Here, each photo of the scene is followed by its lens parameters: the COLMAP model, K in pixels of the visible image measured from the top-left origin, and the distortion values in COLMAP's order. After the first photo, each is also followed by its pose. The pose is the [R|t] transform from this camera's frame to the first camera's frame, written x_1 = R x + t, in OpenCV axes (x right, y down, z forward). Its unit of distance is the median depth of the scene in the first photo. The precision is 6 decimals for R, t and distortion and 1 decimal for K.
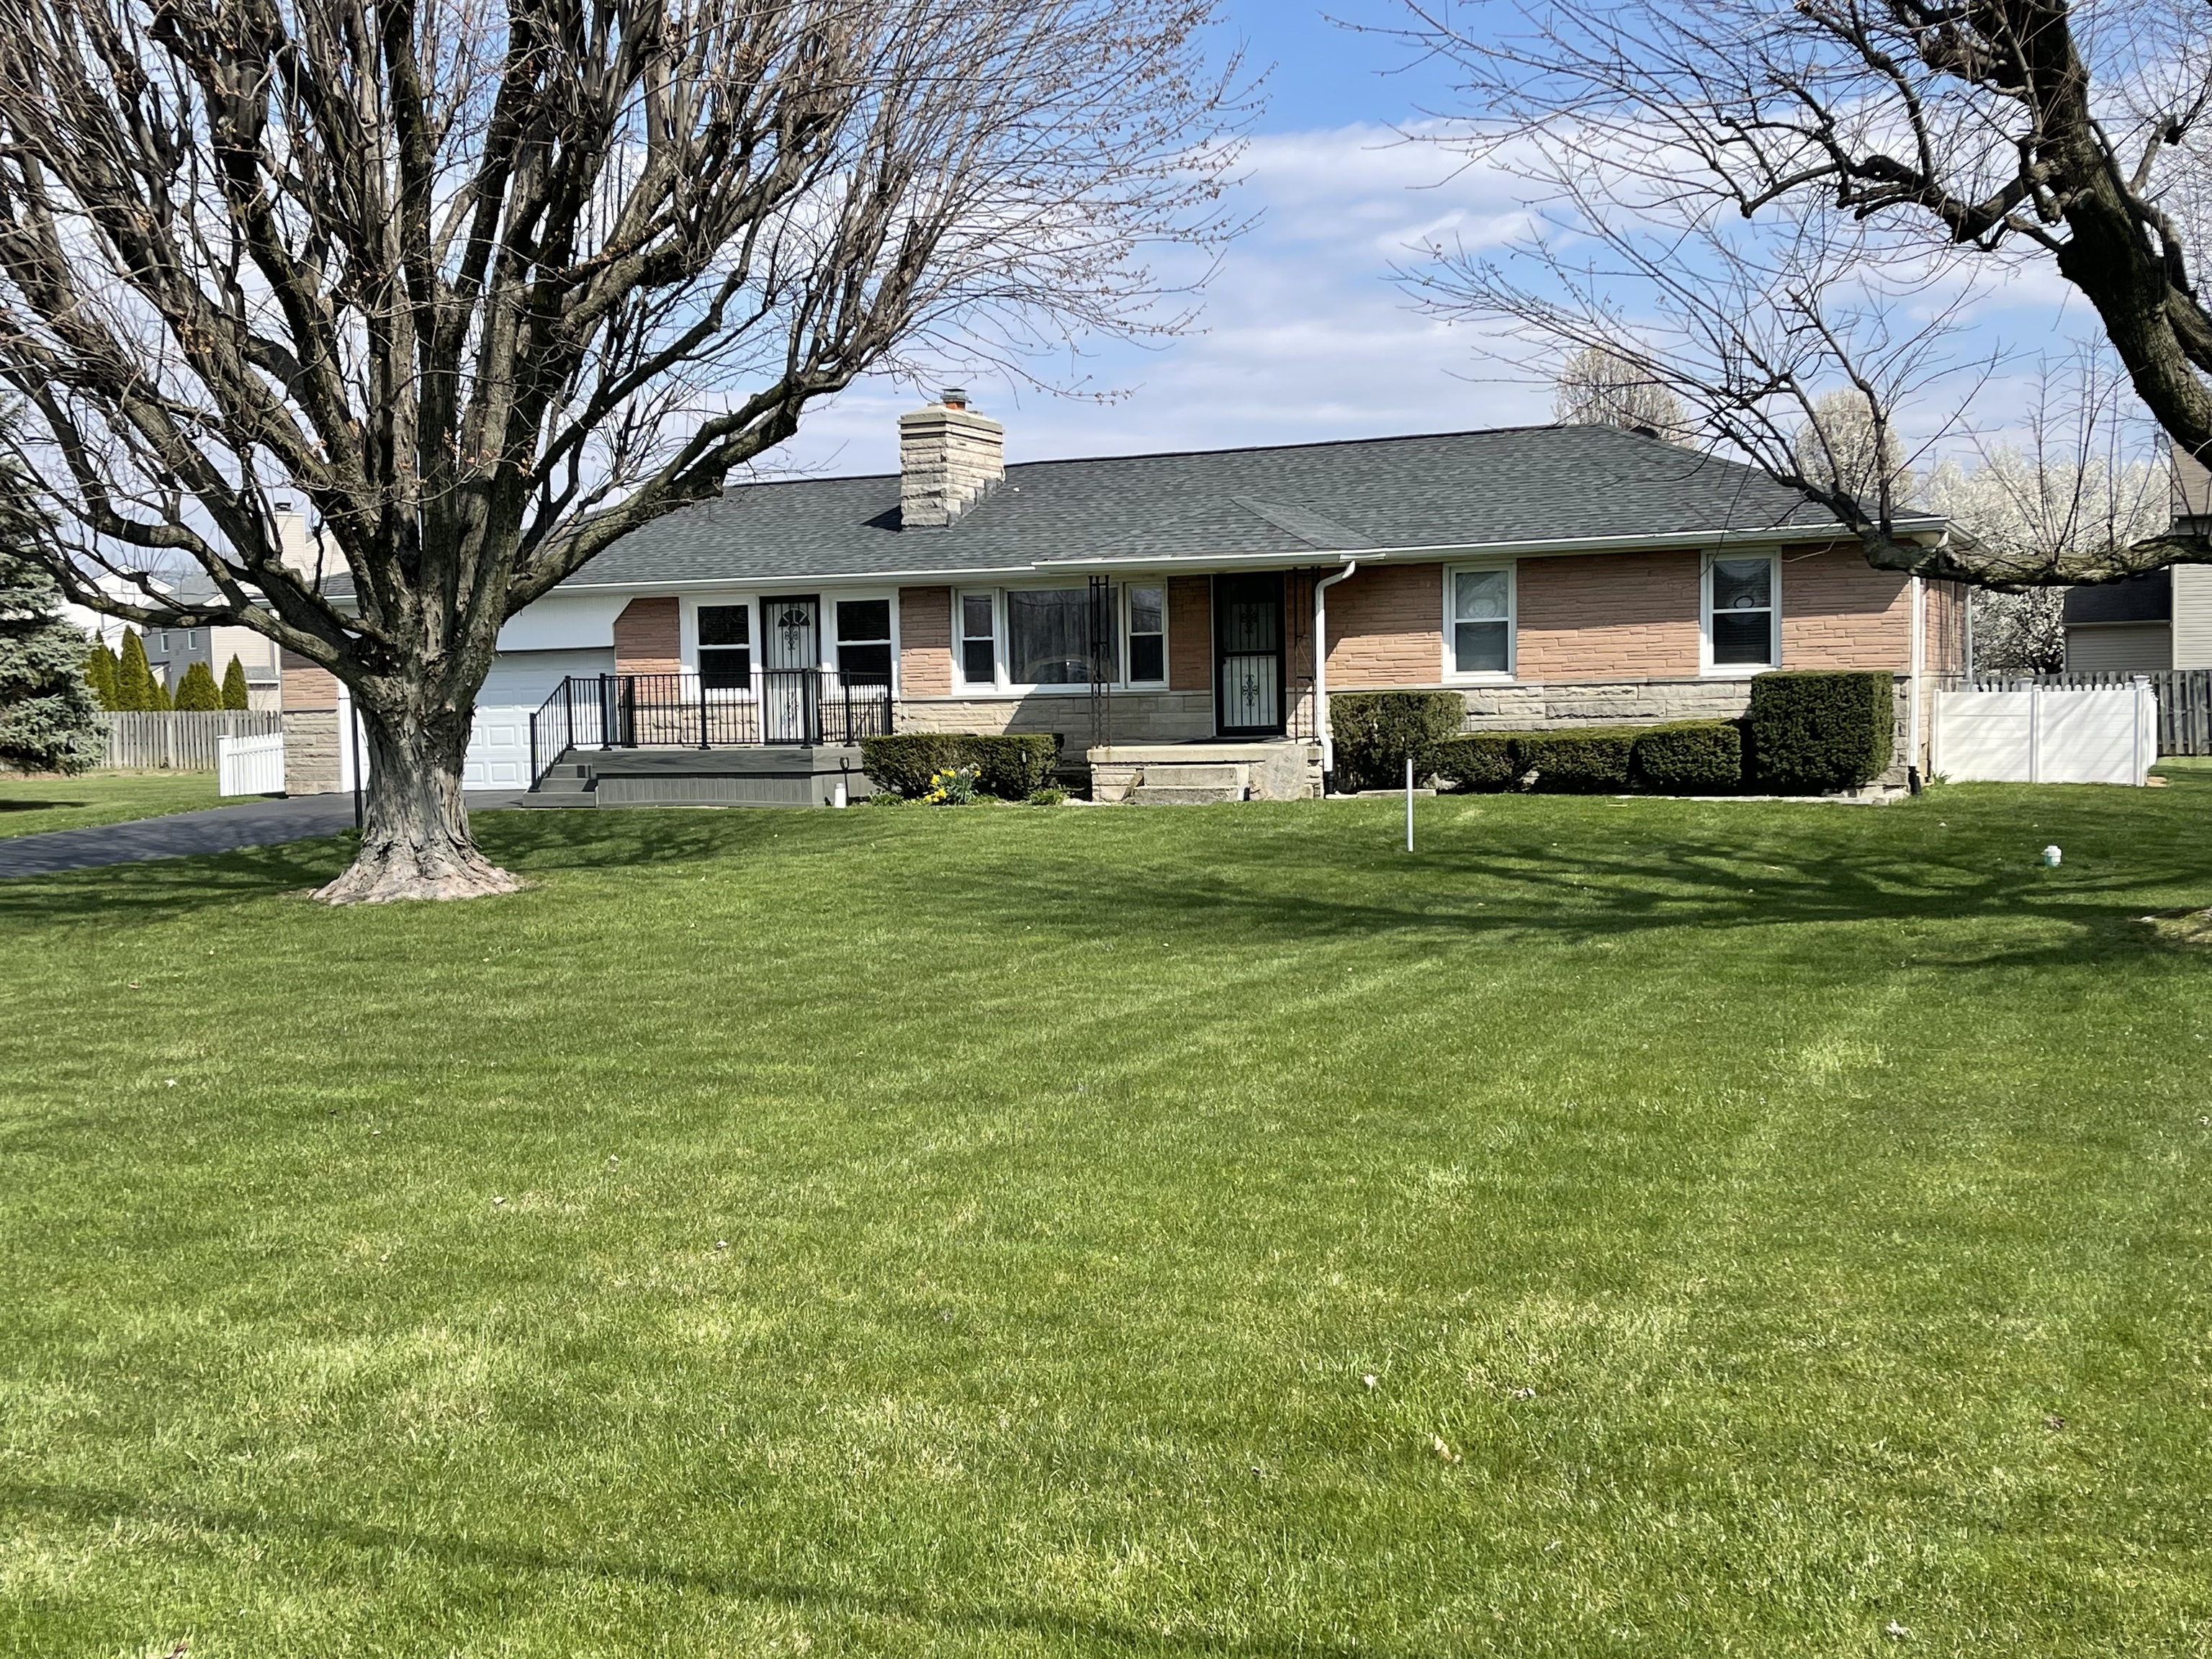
lens RADIAL K [[2335.2, 0, 1099.4], [0, 2335.2, 838.8], [0, 0, 1]] dist [0.068283, 0.000000]
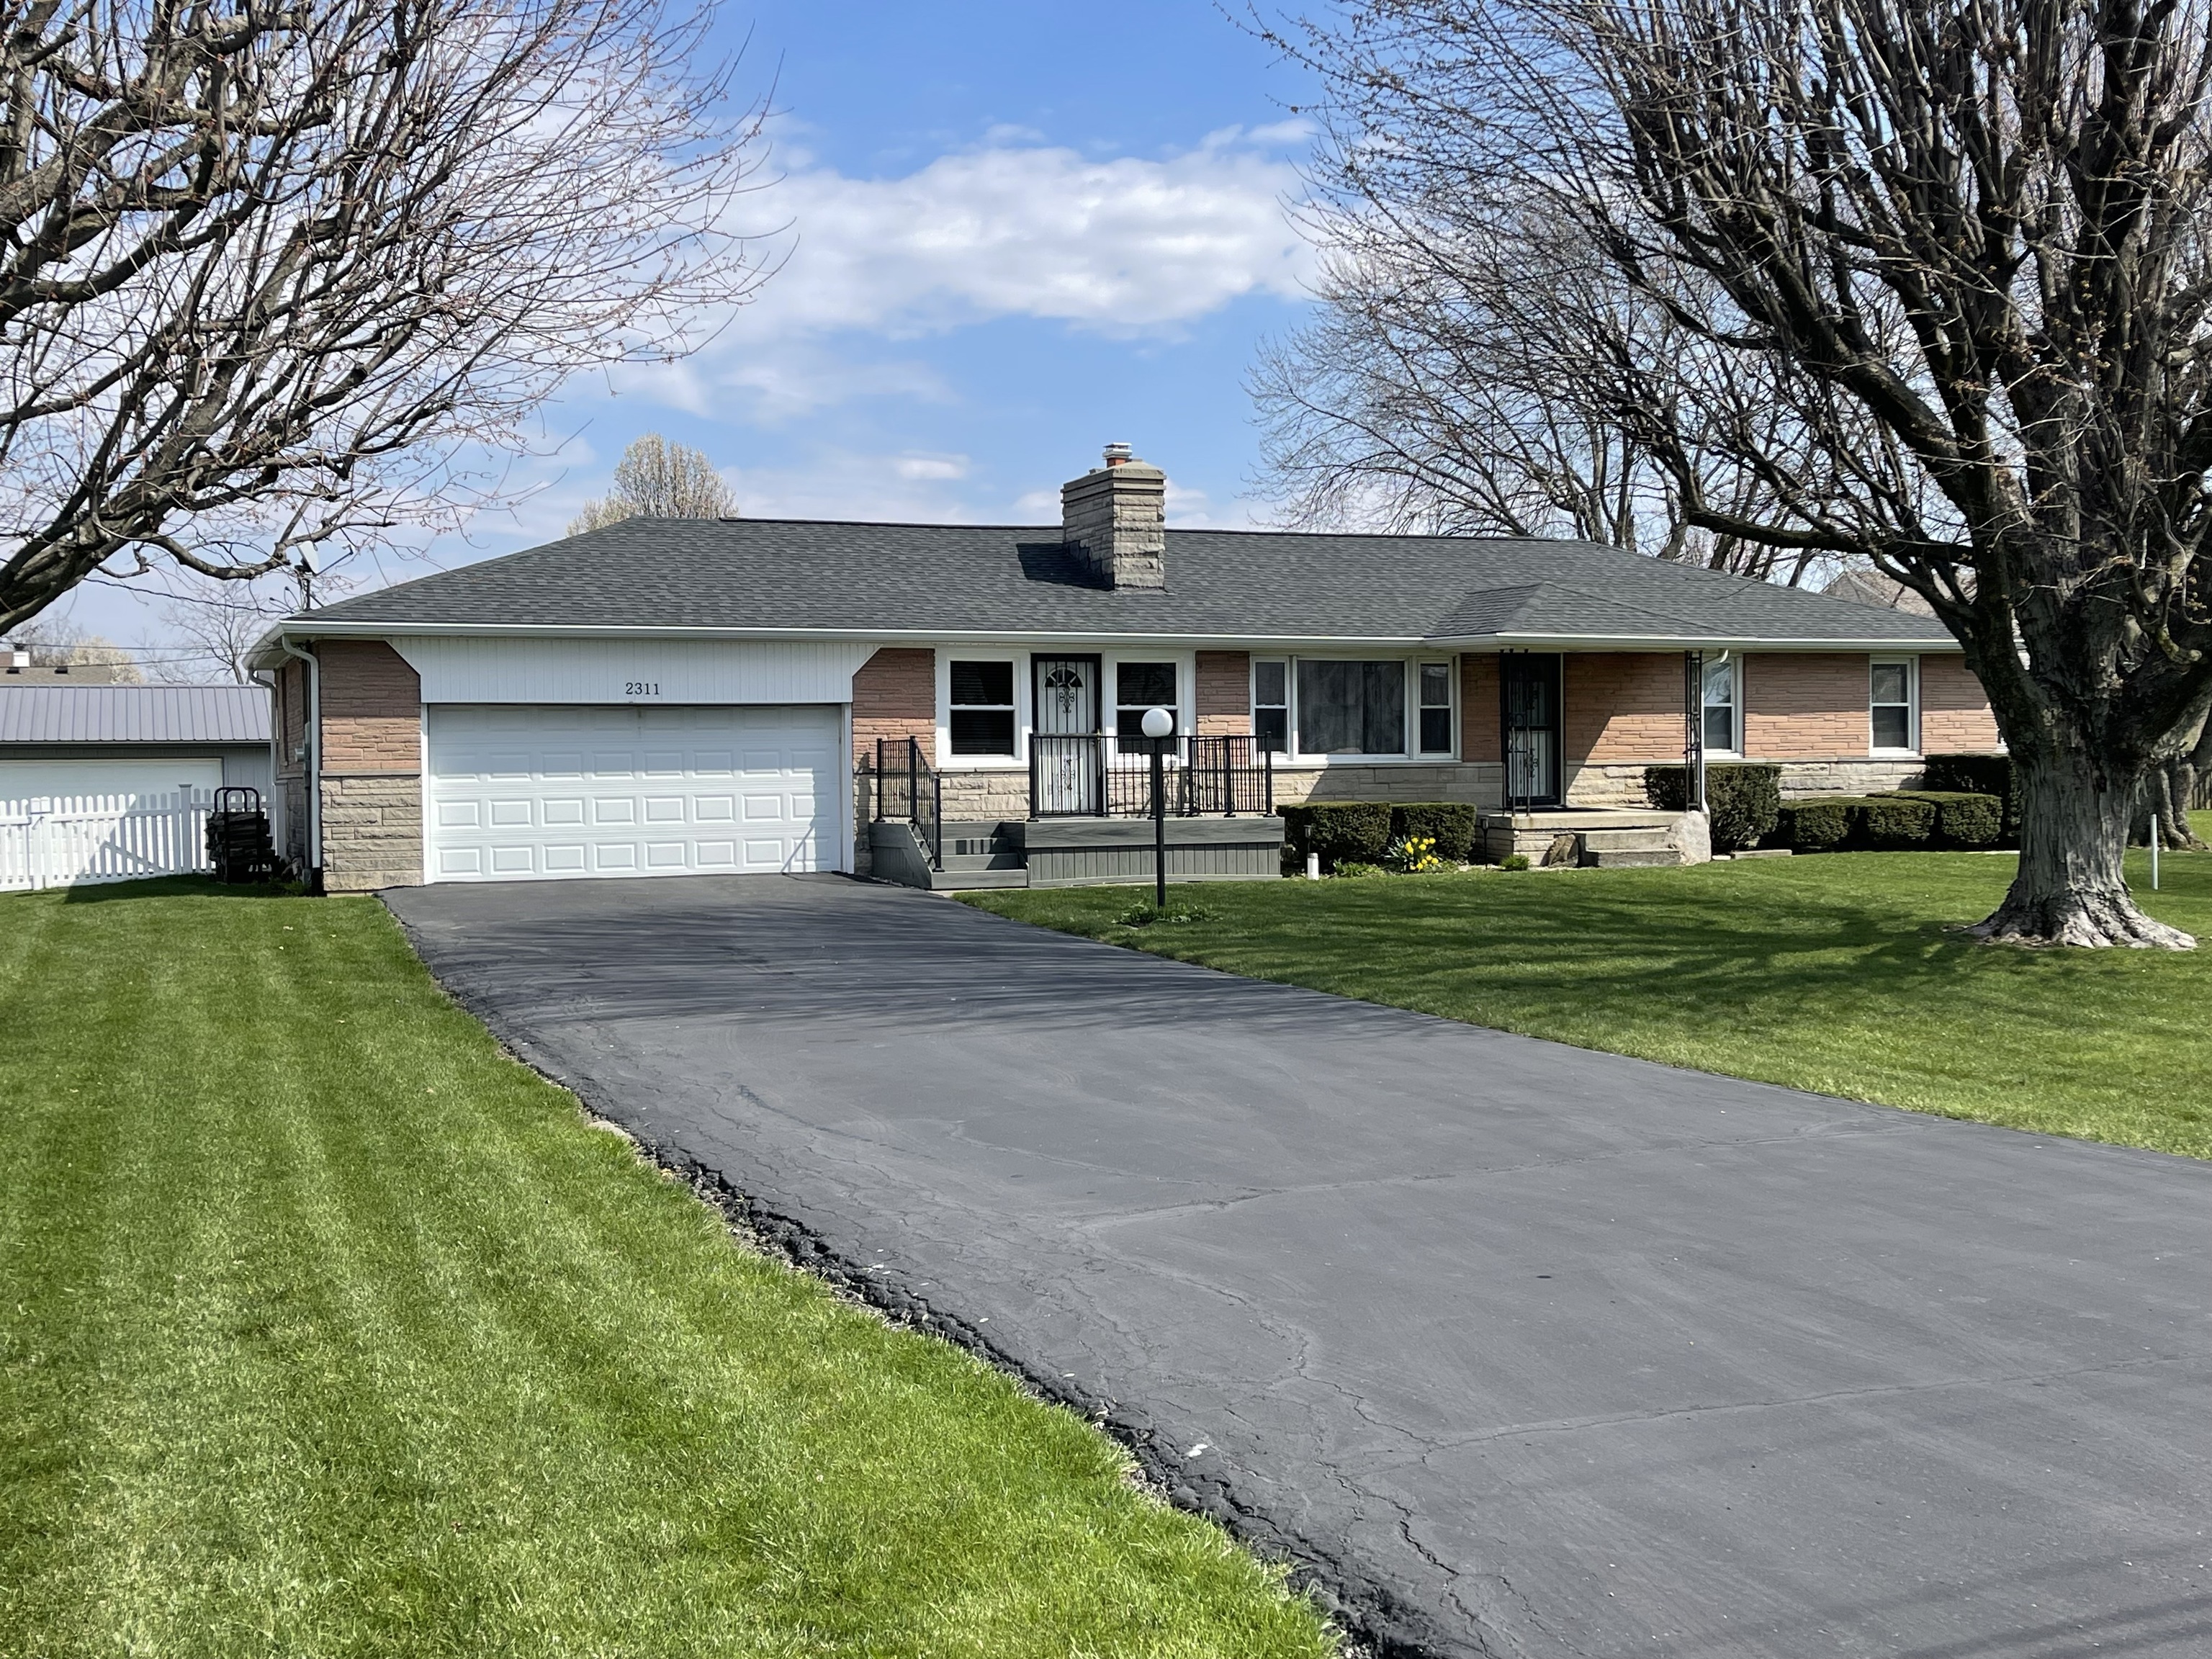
lens RADIAL K [[2335.2, 0, 1116.5], [0, 2335.2, 828.9], [0, 0, 1]] dist [0.068283, 0.000000]
pose [[0.714080, -0.004542, 0.700049, -0.784079], [0.037936, 0.998761, -0.032216, -0.005818], [-0.699035, 0.049561, 0.713368, 0.353118]]
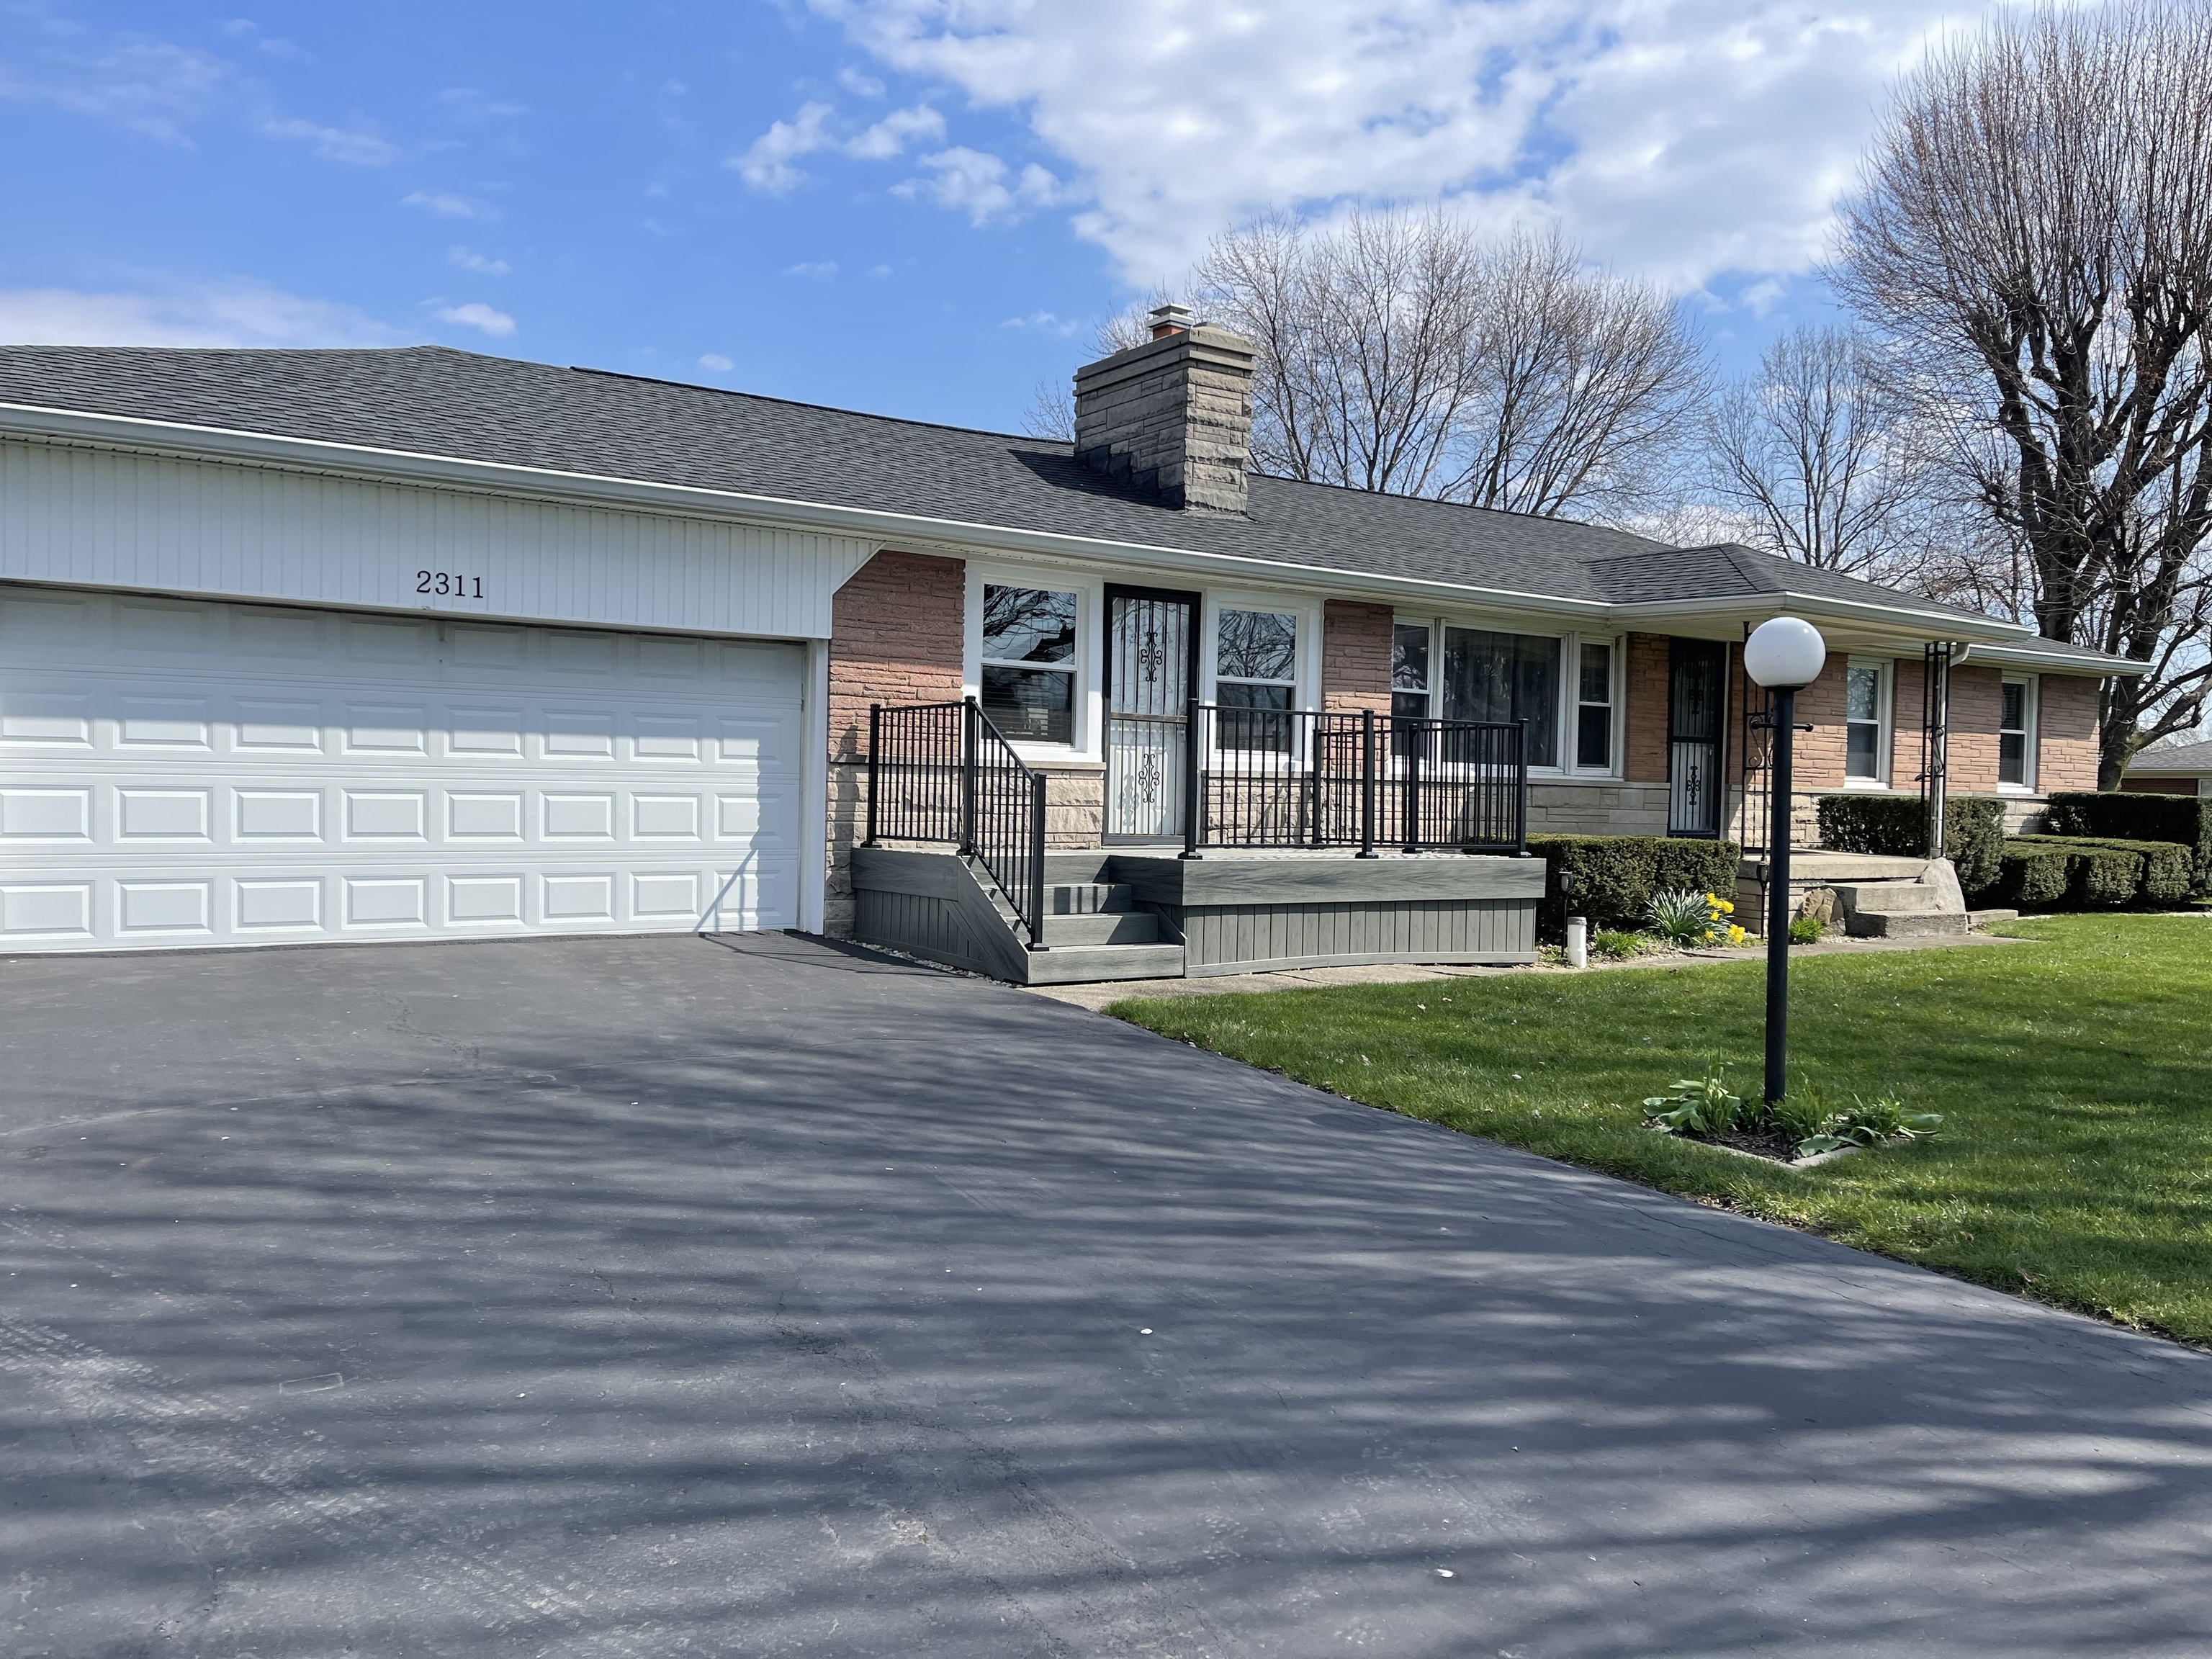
lens RADIAL K [[1665.7, 0, 1146.8], [0, 1665.7, 850.2], [0, 0, 1]] dist [-0.003691, -0.010660]
pose [[0.545778, 0.003579, 0.837922, -0.496755], [0.014718, 0.999796, -0.013857, -0.034388], [-0.837800, 0.019896, 0.545614, 0.806385]]
